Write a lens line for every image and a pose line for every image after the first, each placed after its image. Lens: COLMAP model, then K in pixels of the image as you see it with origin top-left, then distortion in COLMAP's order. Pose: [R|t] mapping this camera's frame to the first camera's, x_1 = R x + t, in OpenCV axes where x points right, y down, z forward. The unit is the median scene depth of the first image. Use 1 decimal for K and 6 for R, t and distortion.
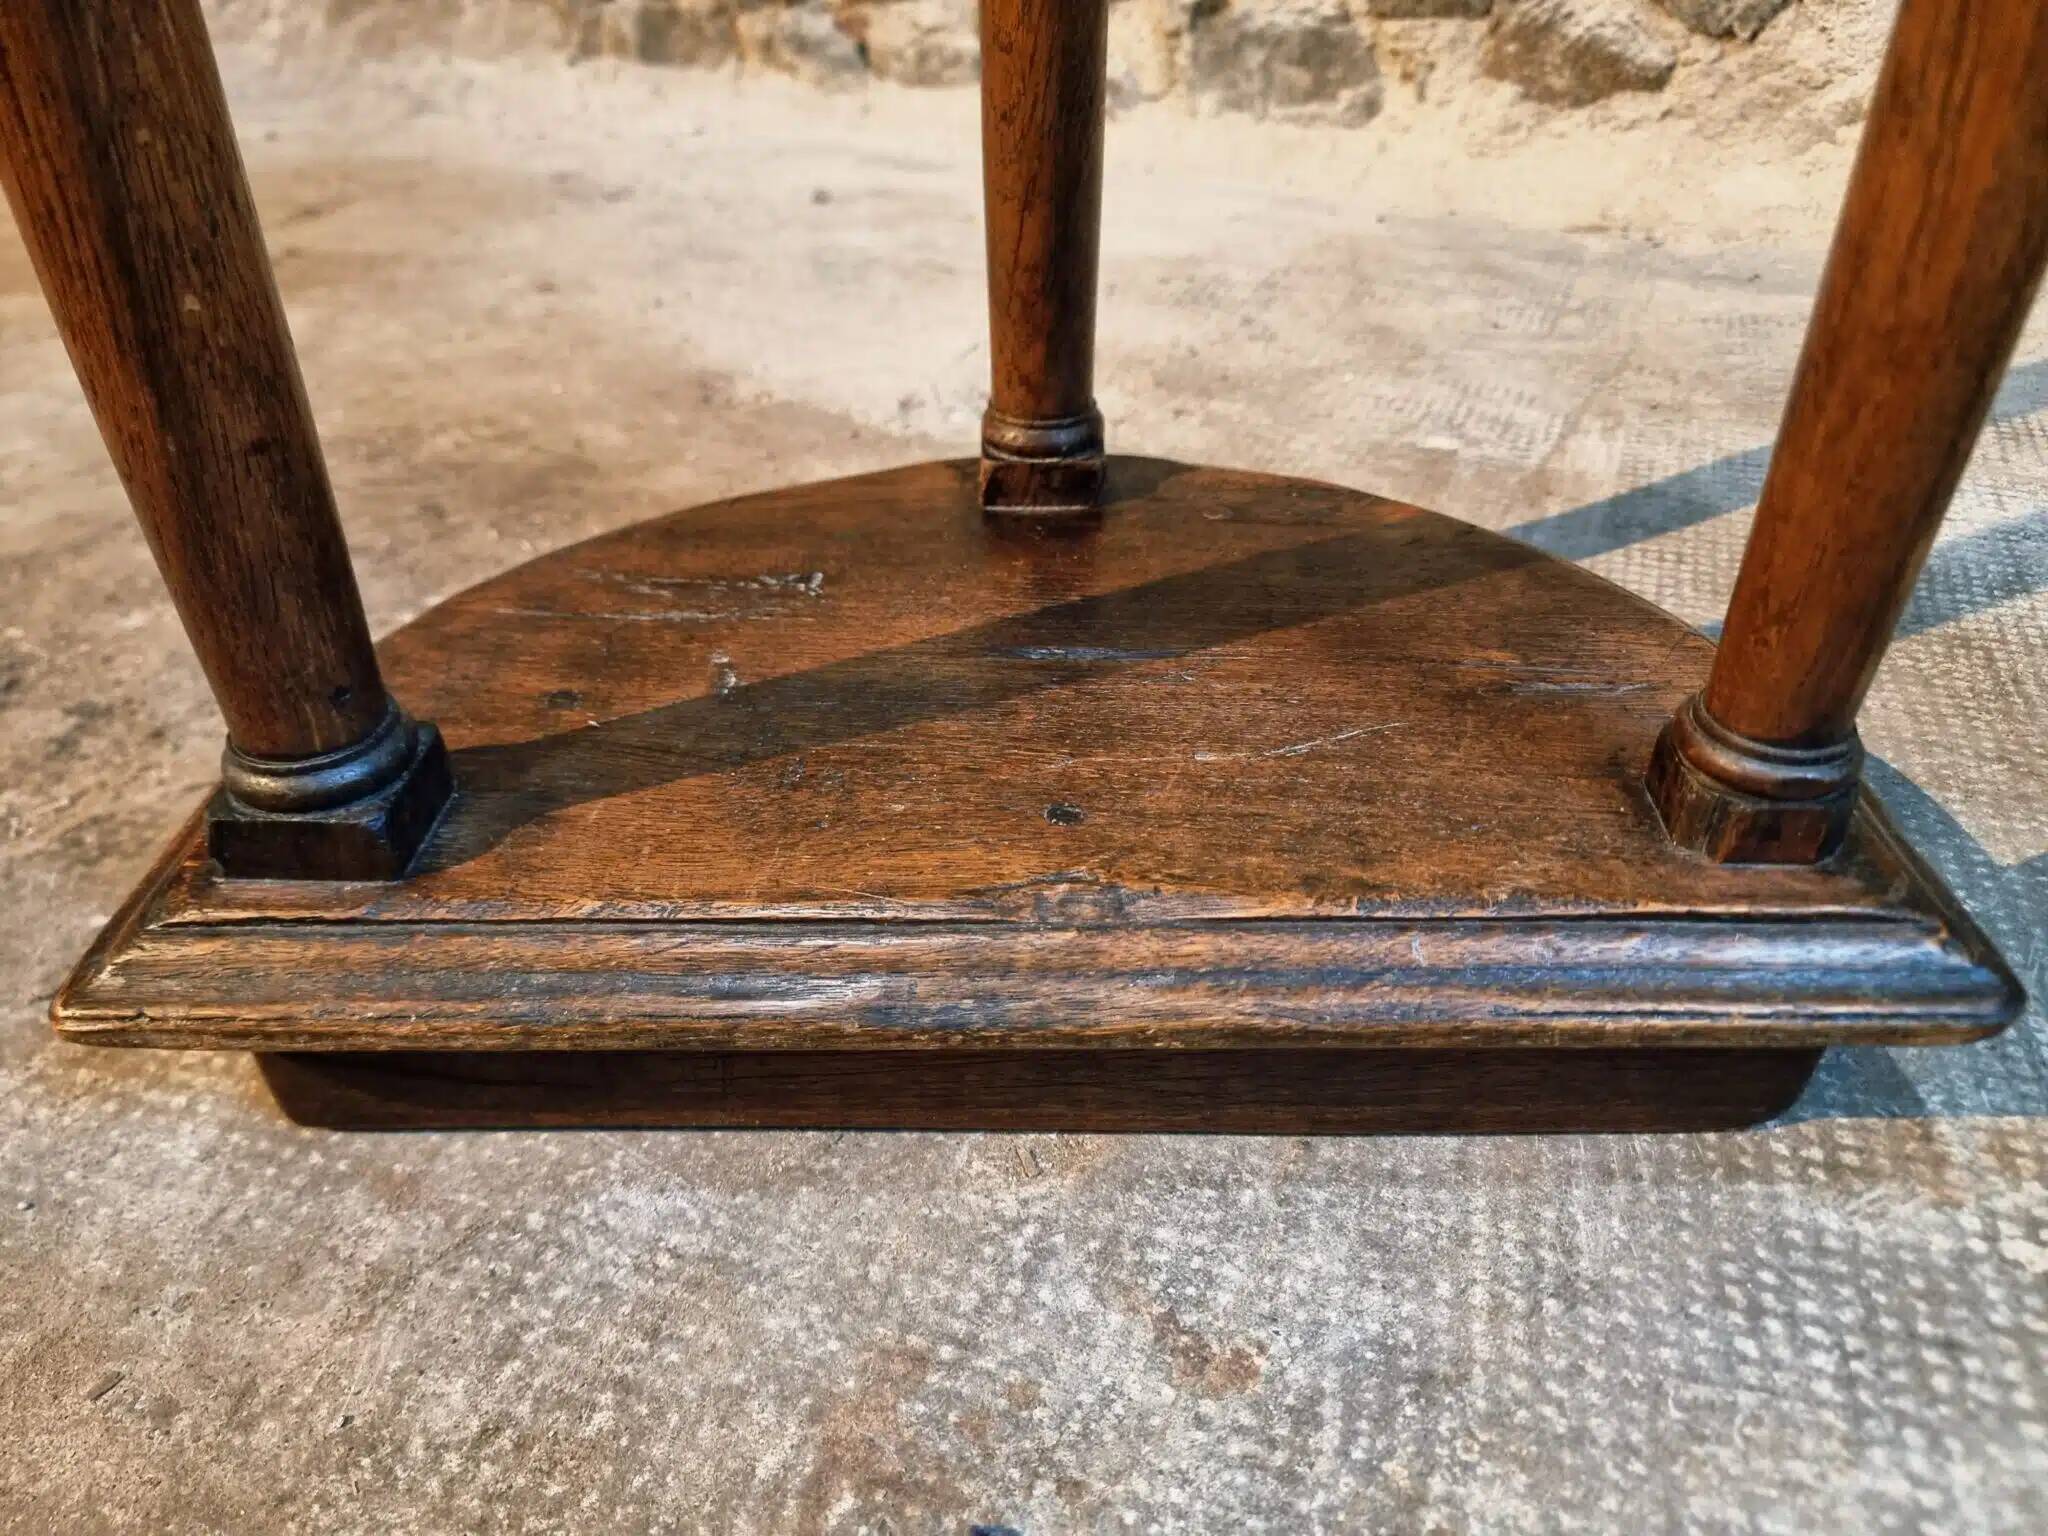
lens RADIAL K [[1467.5, 0, 1038.1], [0, 1467.5, 800.4], [0, 0, 1]] dist [0.034414, -0.041036]
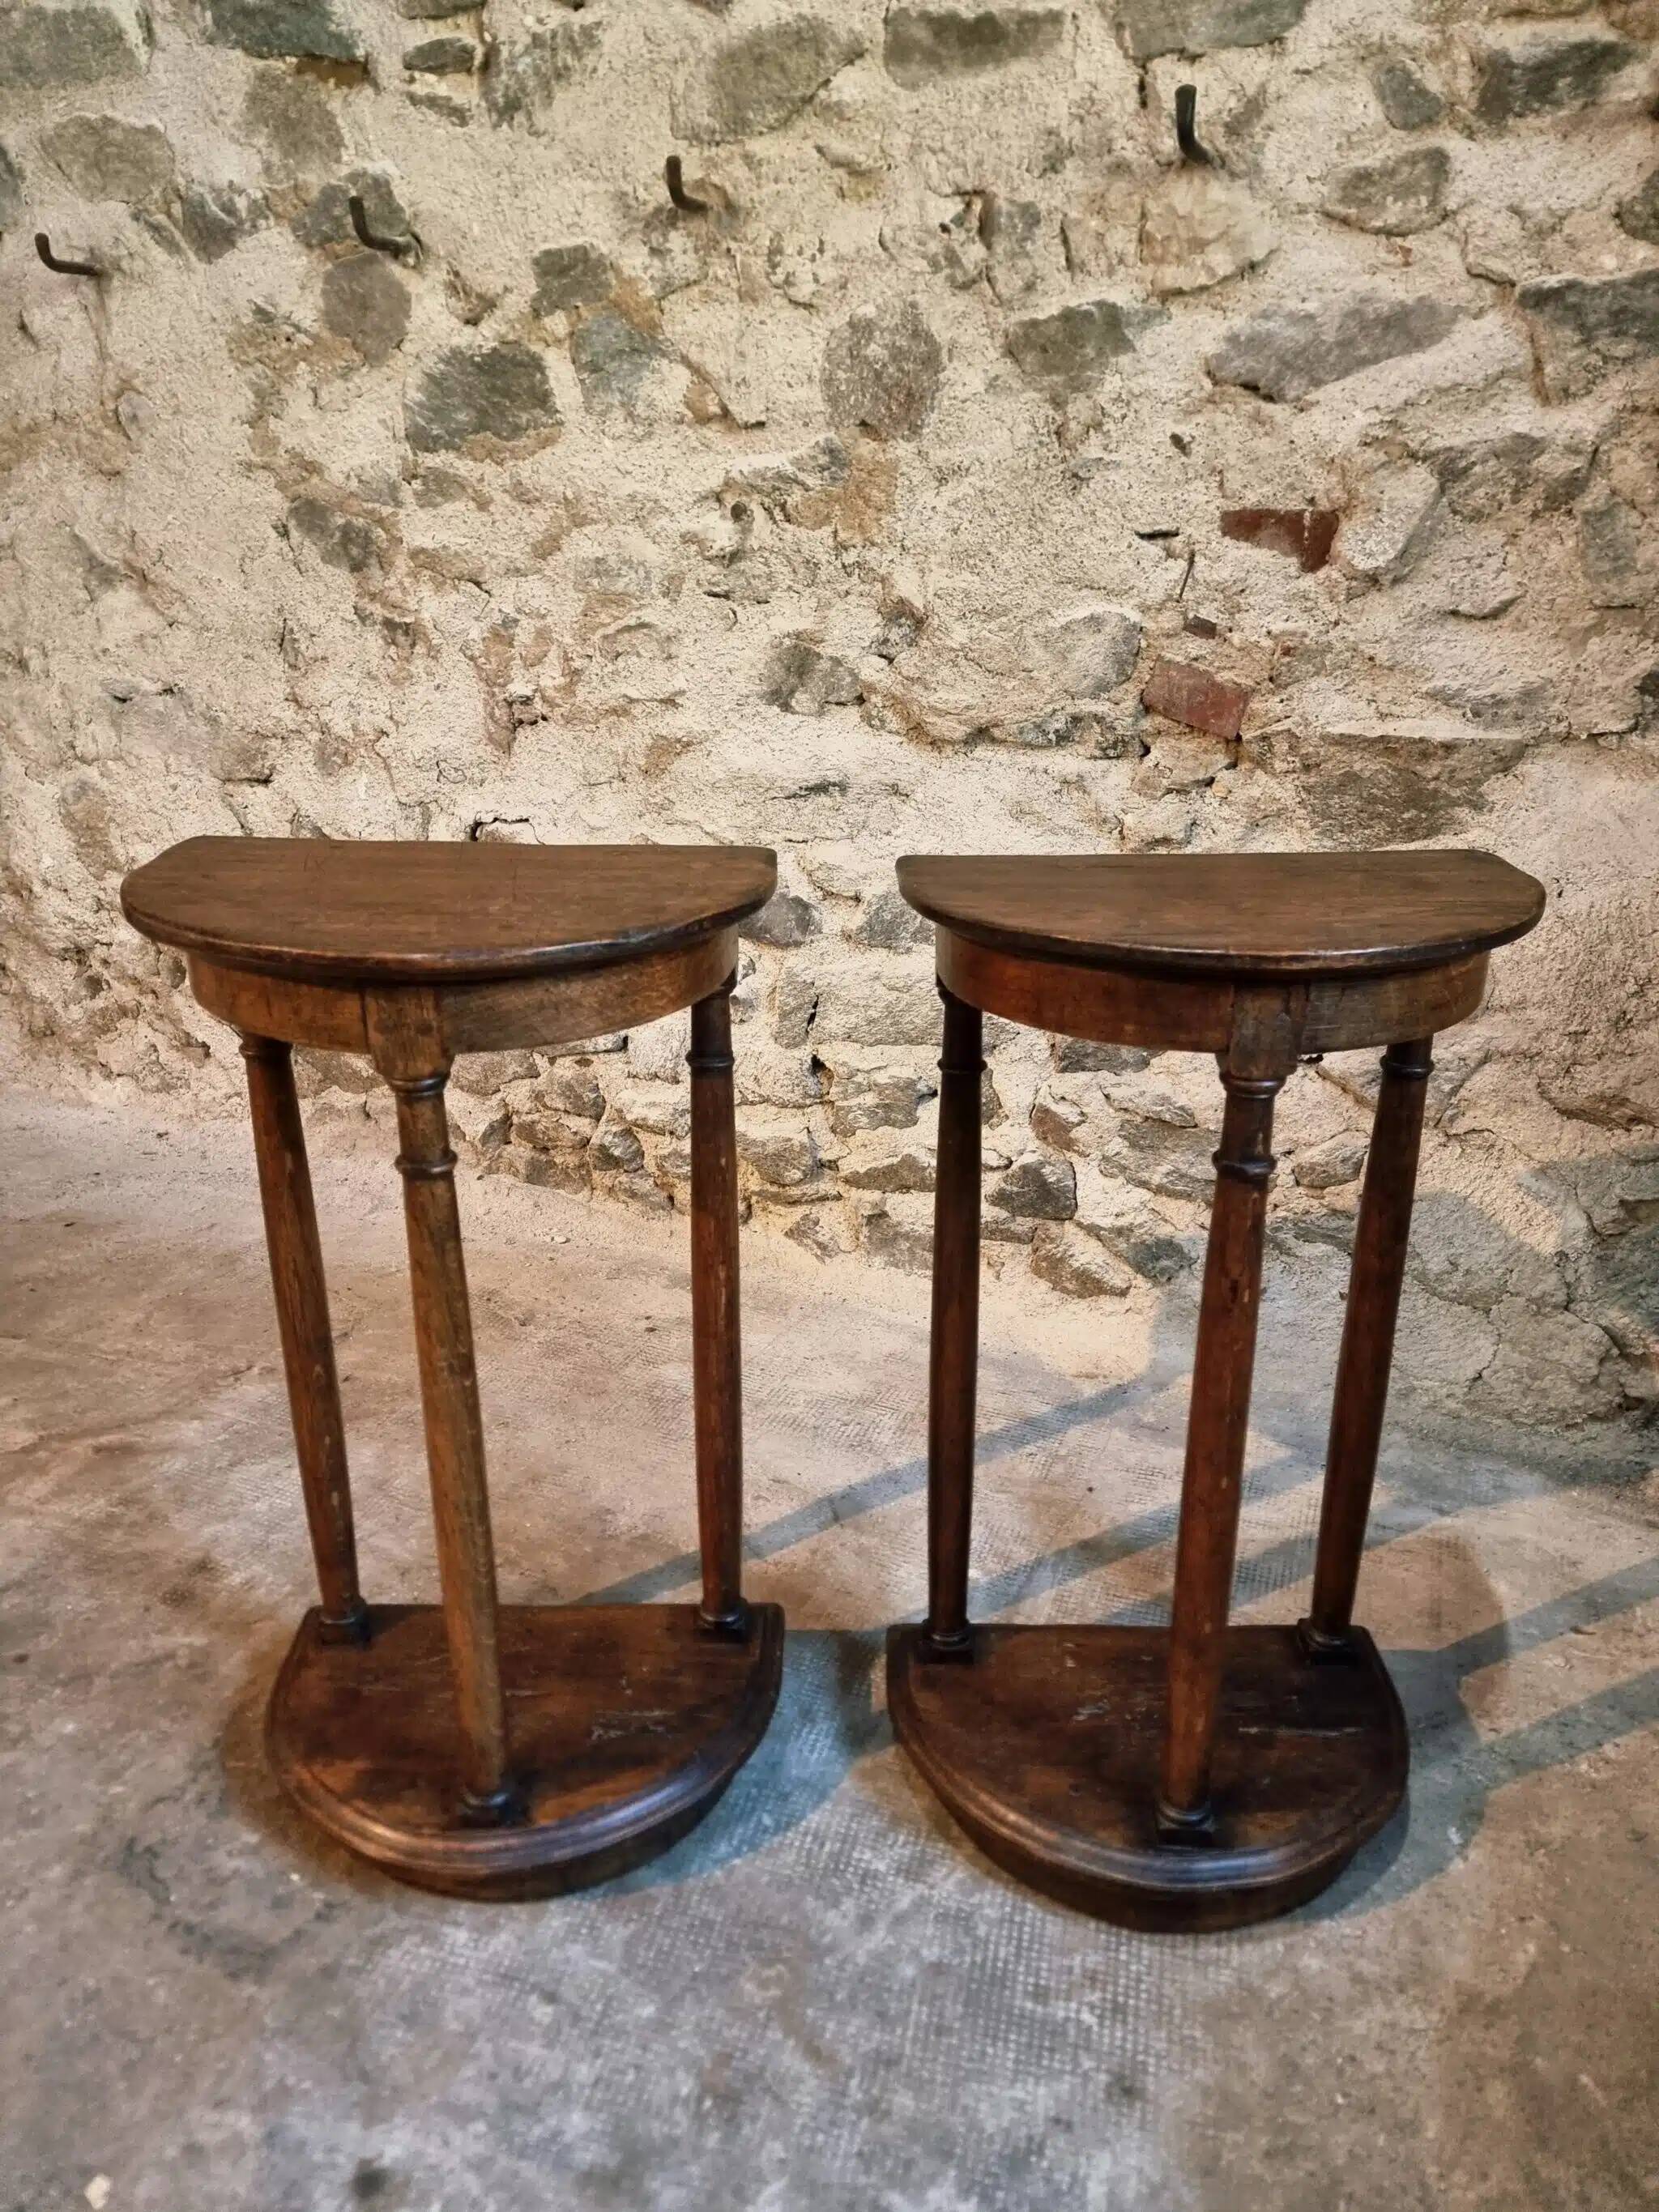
lens RADIAL K [[1540.2, 0, 827.1], [0, 1540.2, 1120.5], [0, 0, 1]] dist [0.084578, -0.080523]
pose [[0.999384, 0.014610, 0.031920, -0.008040], [-0.006629, 0.971462, -0.237104, -0.703686], [-0.034473, 0.236747, 0.970960, -2.504659]]
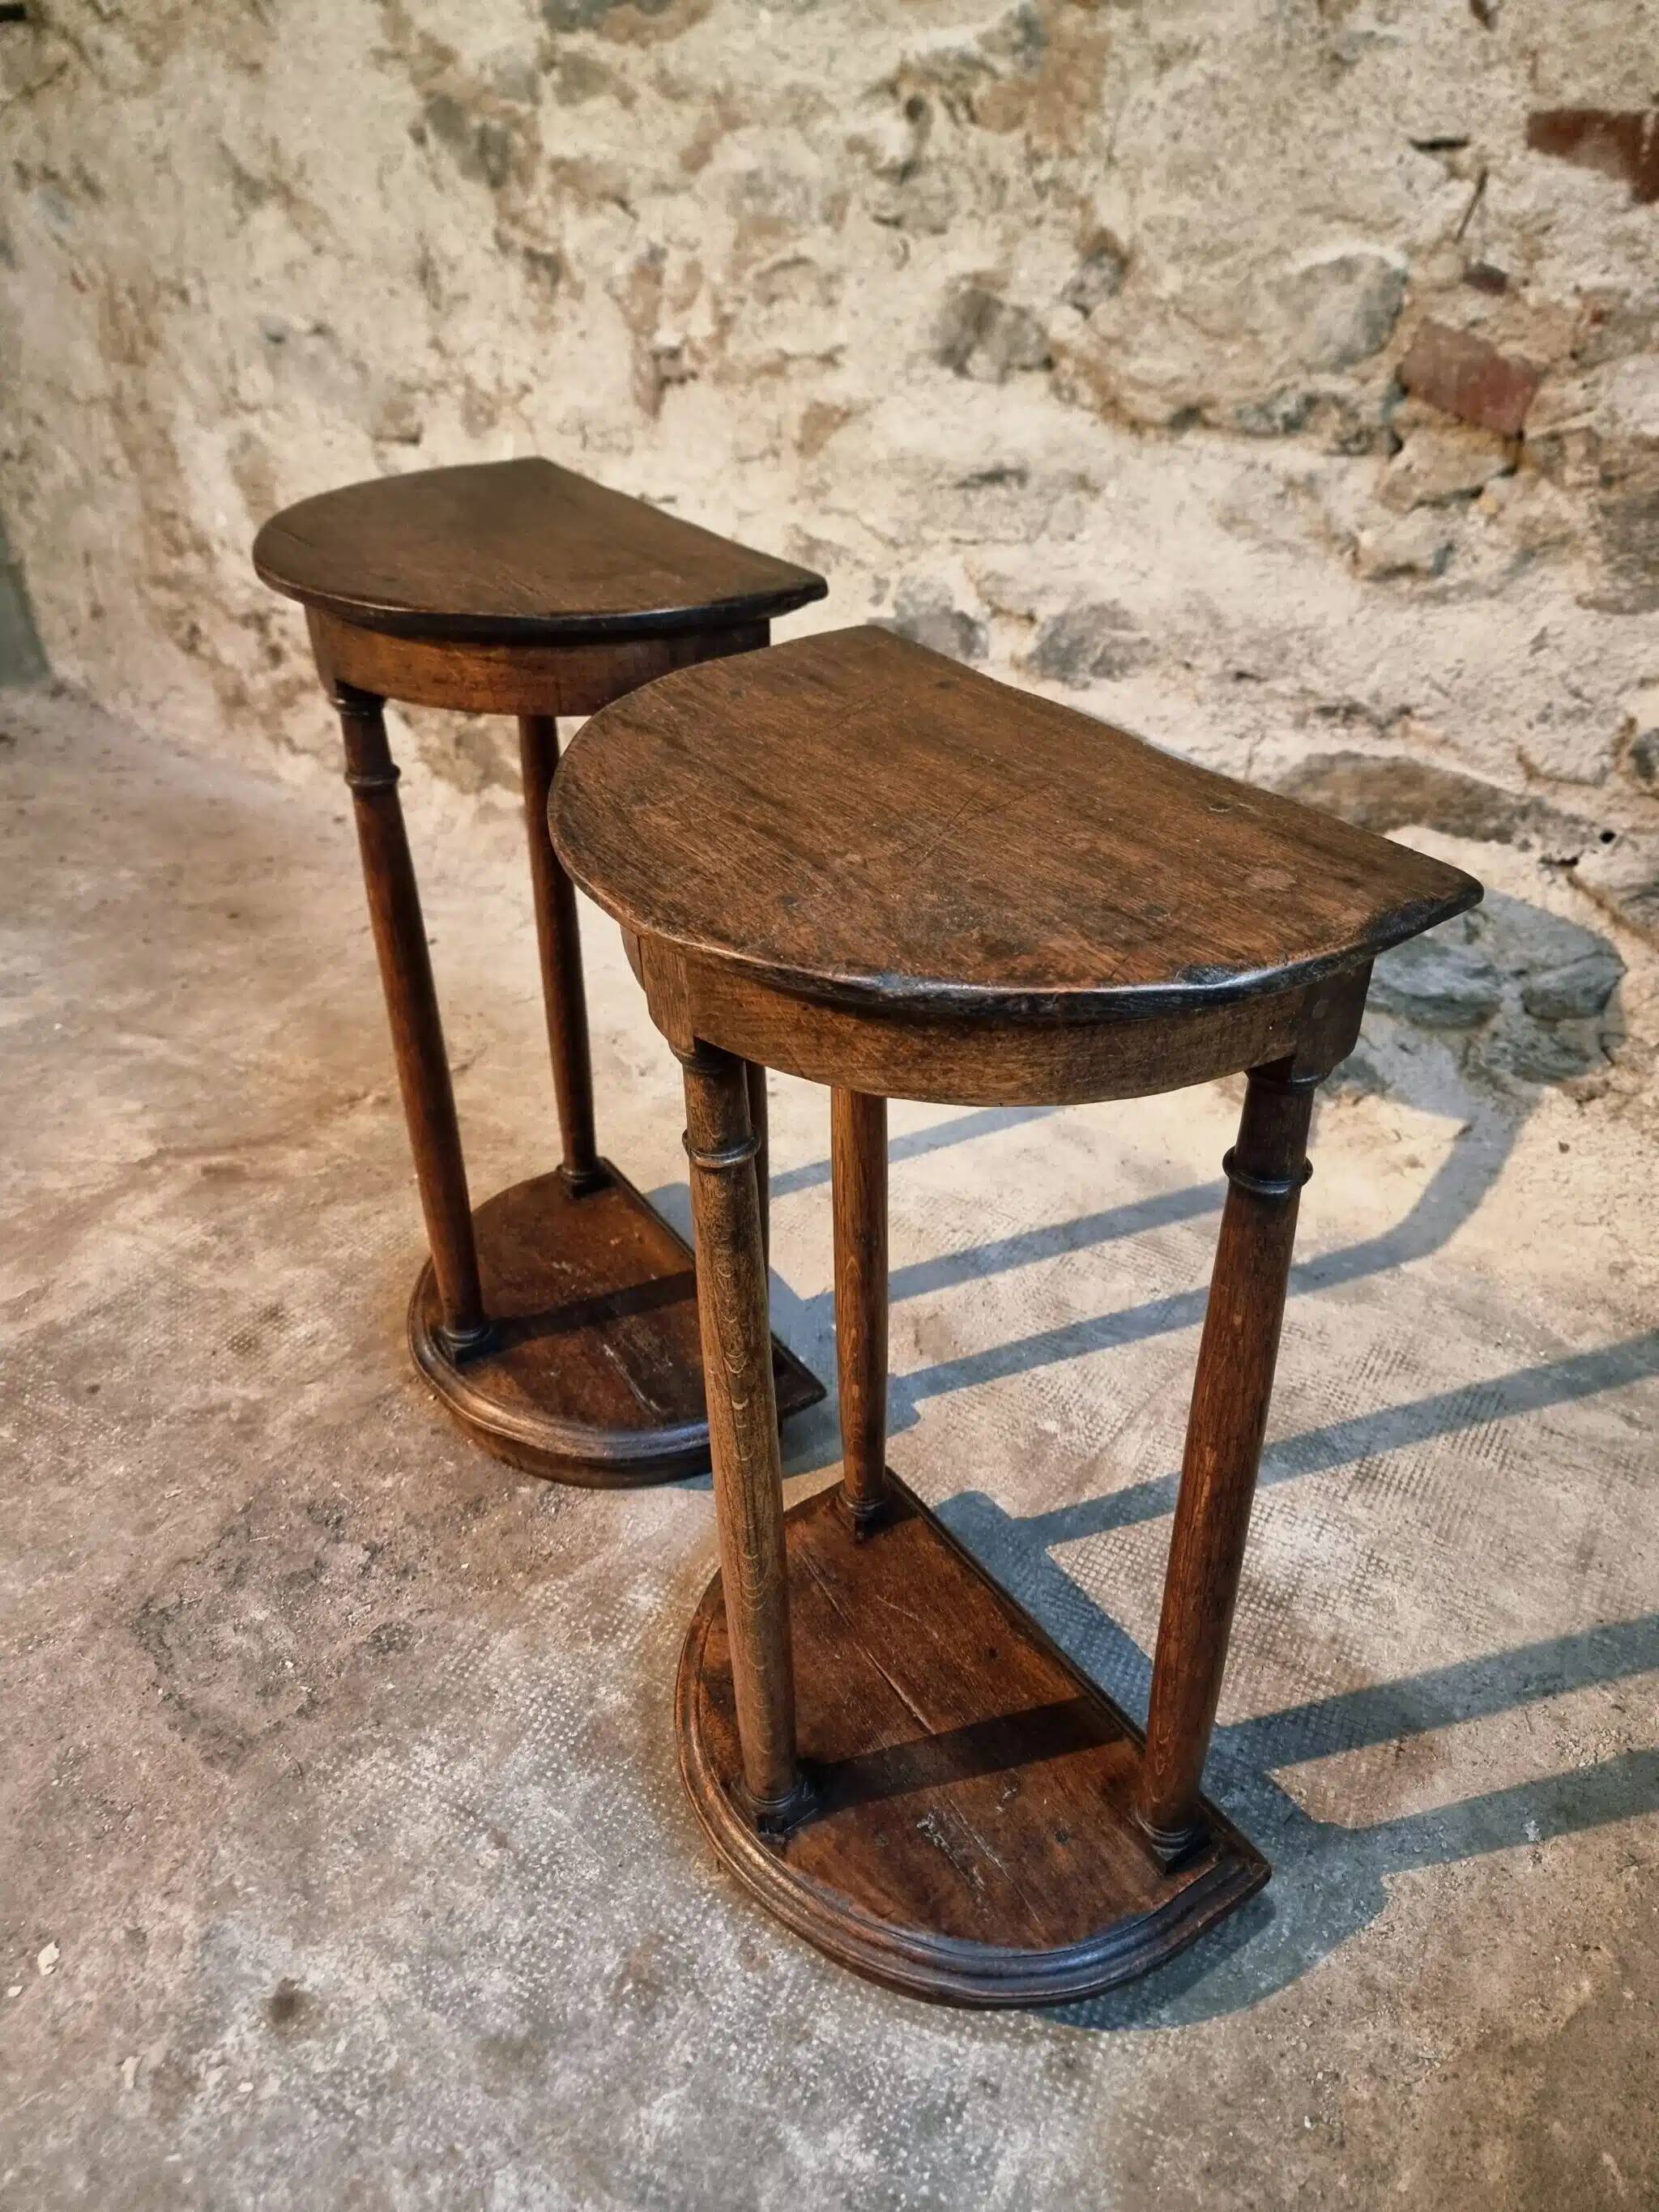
lens RADIAL K [[1569.4, 0, 827.1], [0, 1569.4, 1098.9], [0, 0, 1]] dist [0.046056, -0.036450]
pose [[0.983475, 0.105000, -0.147487, 0.504182], [-0.108764, 0.993911, -0.017670, -1.202818], [0.144734, 0.033419, 0.988906, -2.034451]]
